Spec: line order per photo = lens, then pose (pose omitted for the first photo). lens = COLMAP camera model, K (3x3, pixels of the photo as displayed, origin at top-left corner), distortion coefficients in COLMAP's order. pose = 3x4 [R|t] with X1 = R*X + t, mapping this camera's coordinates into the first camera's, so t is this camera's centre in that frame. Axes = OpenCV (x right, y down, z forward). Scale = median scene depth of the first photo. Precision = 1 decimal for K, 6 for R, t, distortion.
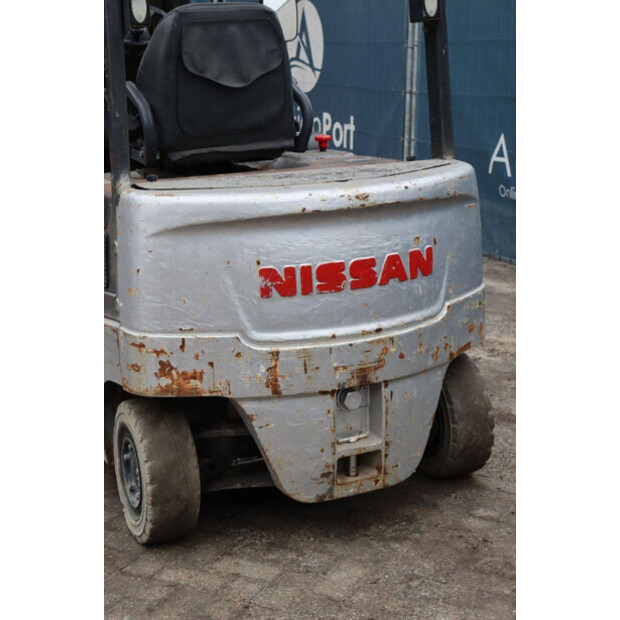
lens RADIAL K [[1131.9, 0, 312.1], [0, 1131.9, 305.1], [0, 0, 1]] dist [0.222009, 0.000000]
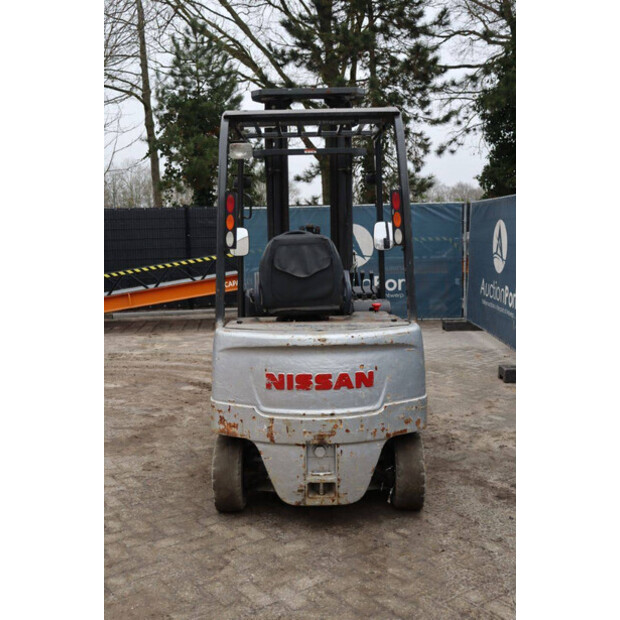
lens RADIAL K [[699.7, 0, 306.3], [0, 699.7, 310.5], [0, 0, 1]] dist [-0.020572, 0.000000]
pose [[0.899494, 0.061593, -0.432569, 0.487277], [-0.110185, 0.989994, -0.088158, -0.038285], [0.422811, 0.126960, 0.897280, -0.030787]]
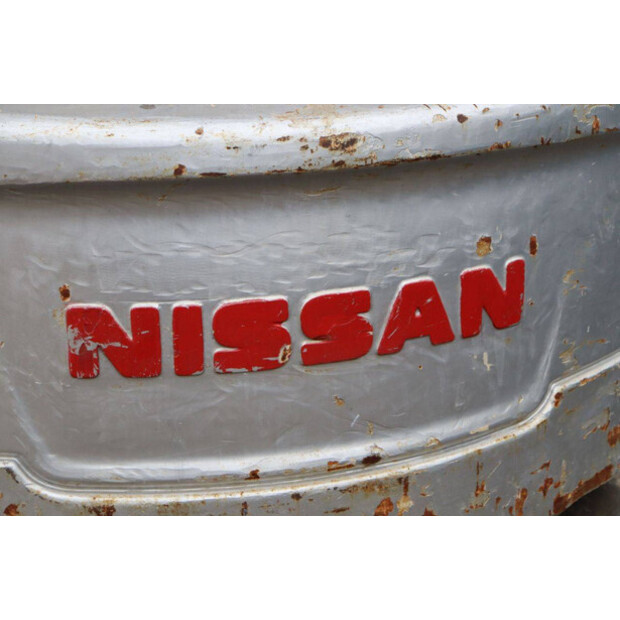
lens RADIAL K [[1451.6, 0, 315.7], [0, 1451.6, 311.7], [0, 0, 1]] dist [0.413585, 0.000000]
pose [[0.991442, 0.075178, -0.106729, 0.090877], [-0.062867, 0.991448, 0.114364, -0.090715], [0.114414, -0.106675, 0.987689, 0.474351]]
